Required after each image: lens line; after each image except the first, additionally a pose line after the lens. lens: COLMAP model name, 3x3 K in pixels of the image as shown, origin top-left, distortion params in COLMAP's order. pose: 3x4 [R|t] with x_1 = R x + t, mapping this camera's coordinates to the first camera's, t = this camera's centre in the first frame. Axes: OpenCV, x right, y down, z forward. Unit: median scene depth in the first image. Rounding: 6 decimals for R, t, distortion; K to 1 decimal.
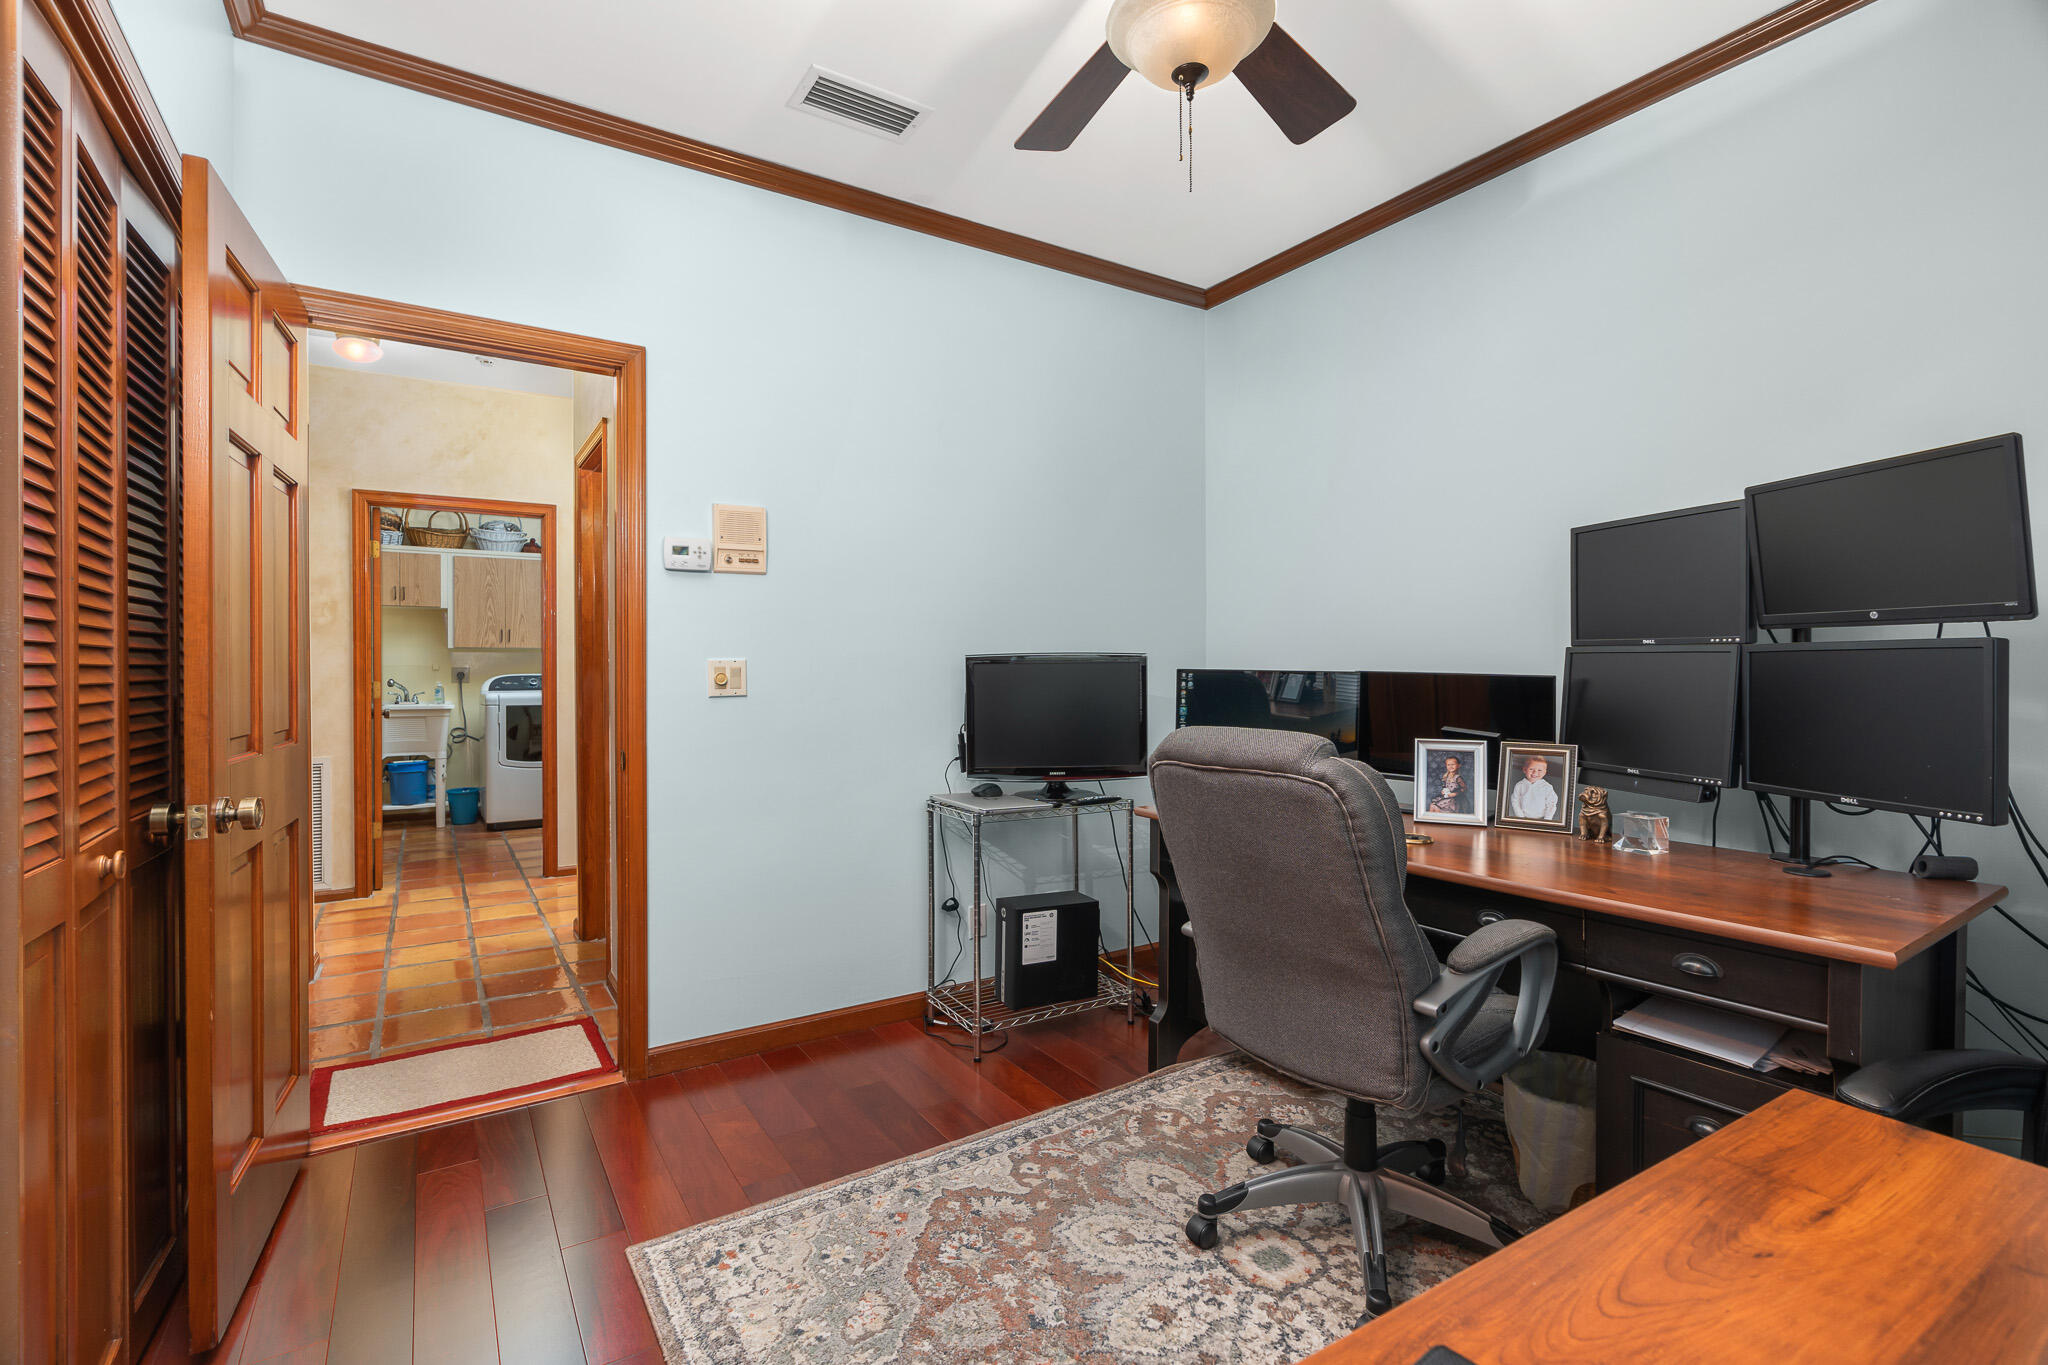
lens RADIAL K [[922.8, 0, 1029.6], [0, 922.8, 684.6], [0, 0, 1]] dist [-0.009018, 0.003015]
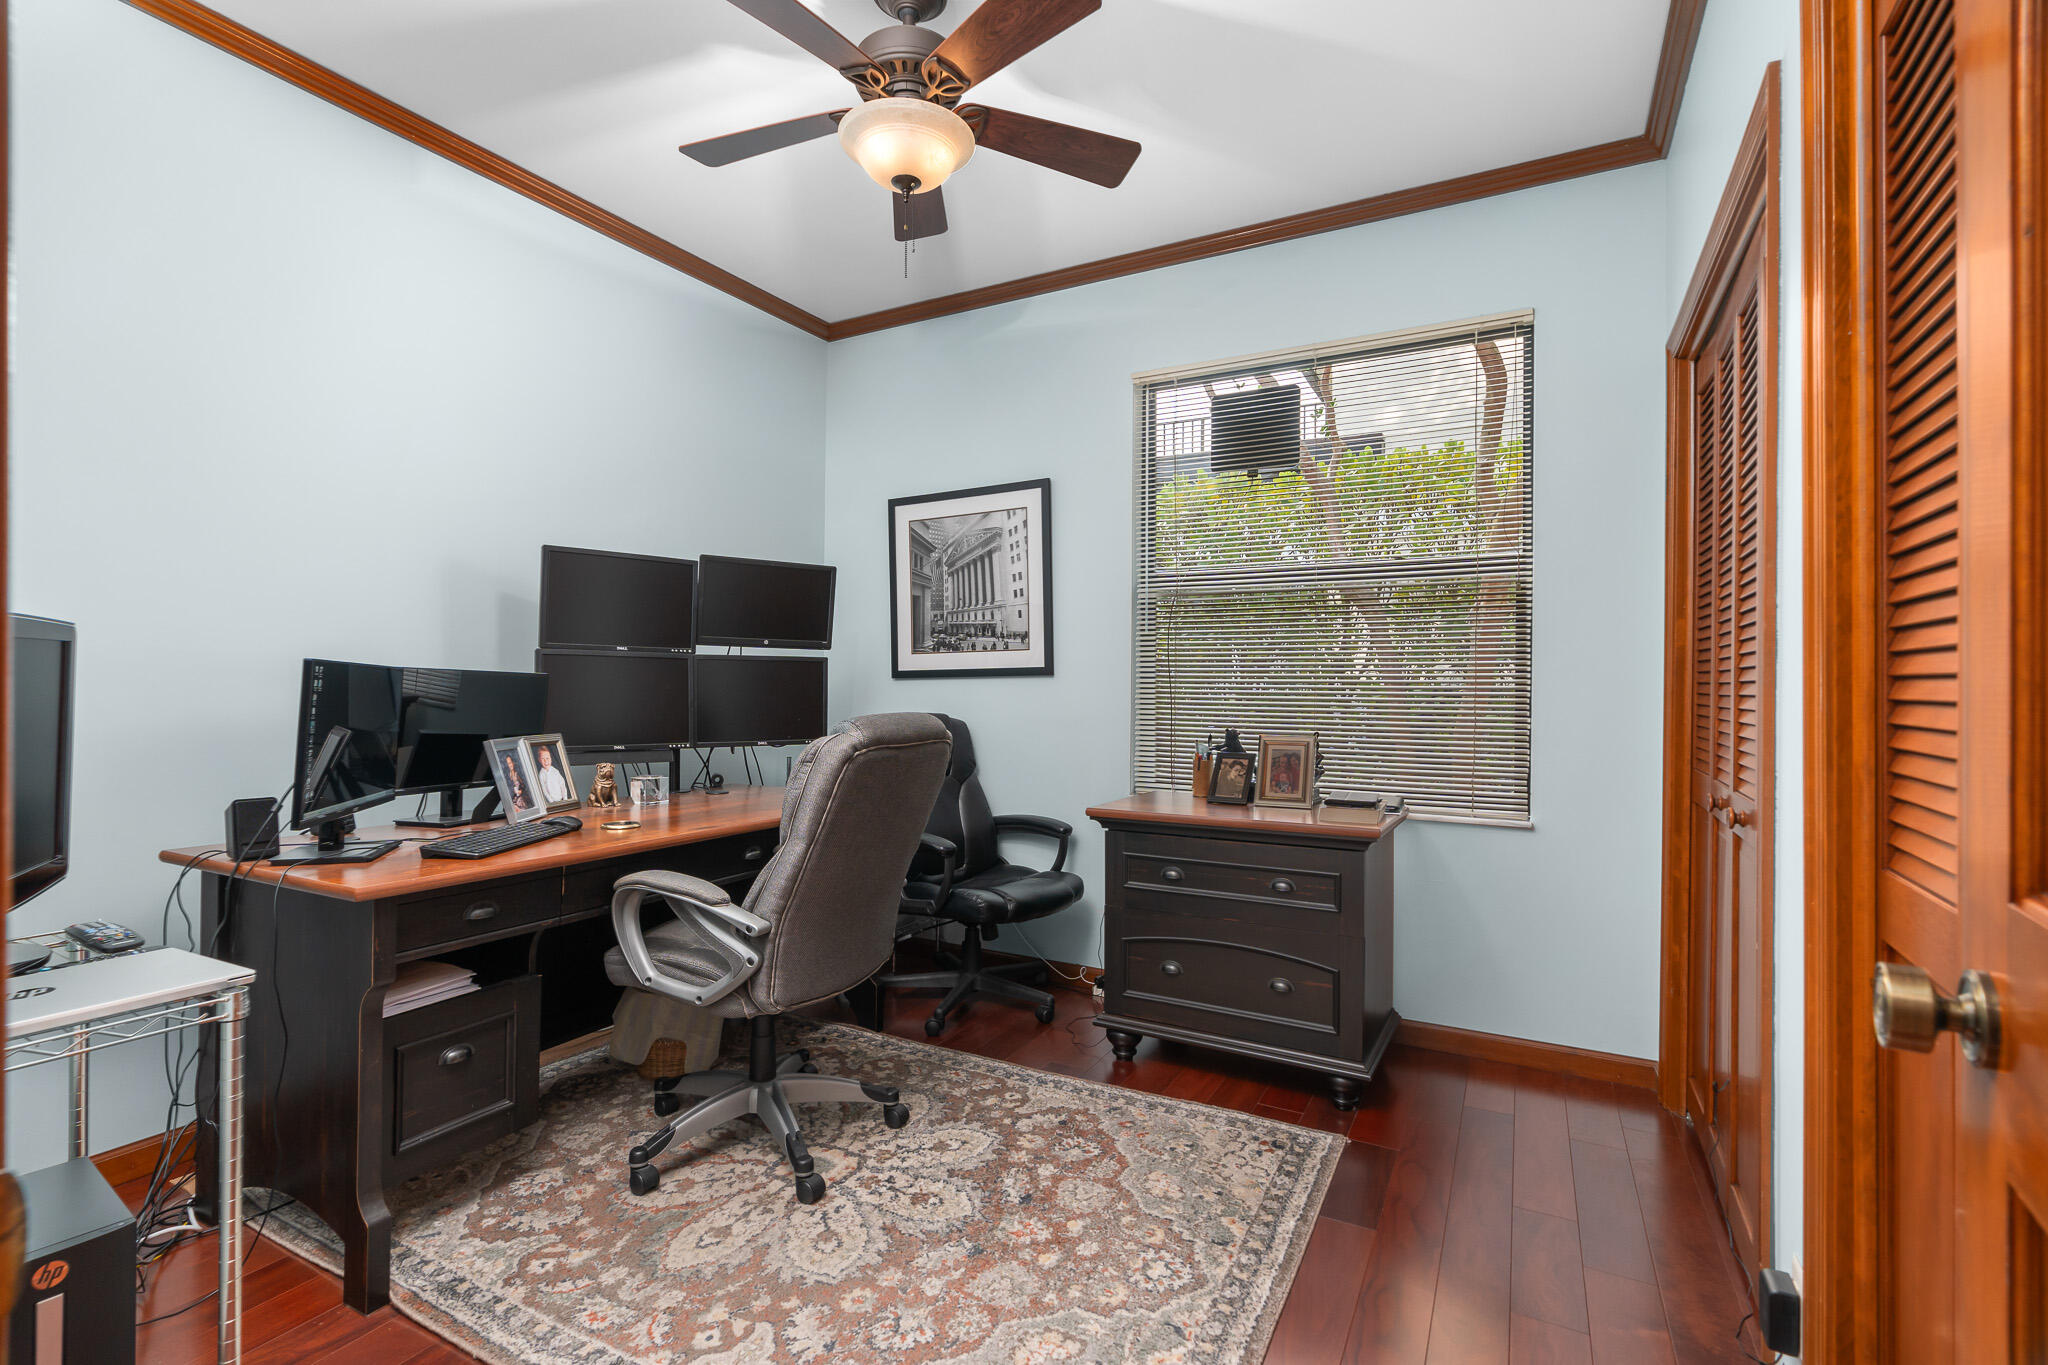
lens RADIAL K [[922.8, 0, 1015.6], [0, 922.8, 677.4], [0, 0, 1]] dist [-0.009018, 0.003015]
pose [[-0.470268, 0.005981, 0.882504, -0.795757], [0.007062, 0.999971, -0.003013, 0.003850], [-0.882496, 0.004815, -0.470296, 1.174700]]
